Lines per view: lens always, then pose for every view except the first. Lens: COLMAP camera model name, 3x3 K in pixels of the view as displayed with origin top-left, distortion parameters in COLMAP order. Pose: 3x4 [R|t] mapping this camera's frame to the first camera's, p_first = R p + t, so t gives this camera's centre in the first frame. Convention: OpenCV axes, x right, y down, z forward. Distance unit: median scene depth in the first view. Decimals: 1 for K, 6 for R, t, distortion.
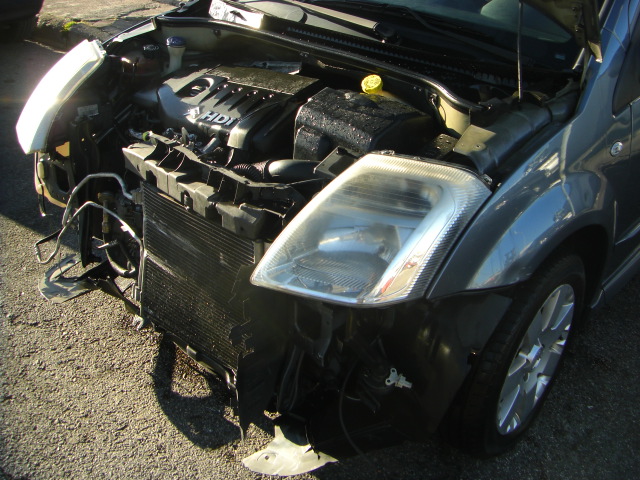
lens RADIAL K [[701.4, 0, 355.3], [0, 701.4, 177.3], [0, 0, 1]] dist [-0.142157, 0.051386]
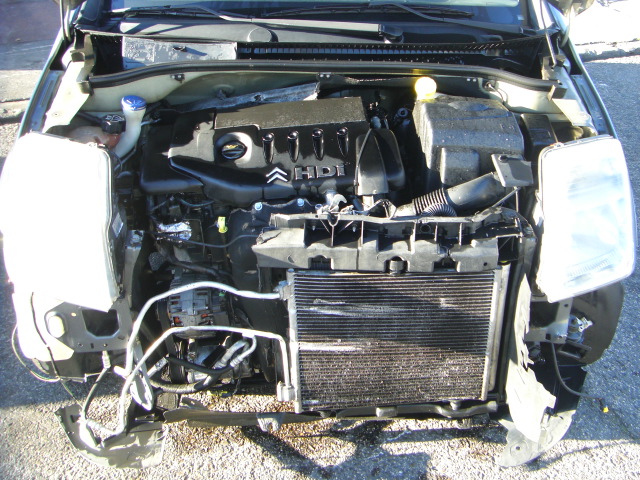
lens RADIAL K [[701.4, 0, 355.3], [0, 701.4, 177.3], [0, 0, 1]] dist [-0.142157, 0.051386]
pose [[0.730960, -0.359245, 0.580208, -0.652668], [0.293046, 0.933078, 0.208544, -0.239328], [-0.616297, 0.017590, 0.787317, 0.252266]]
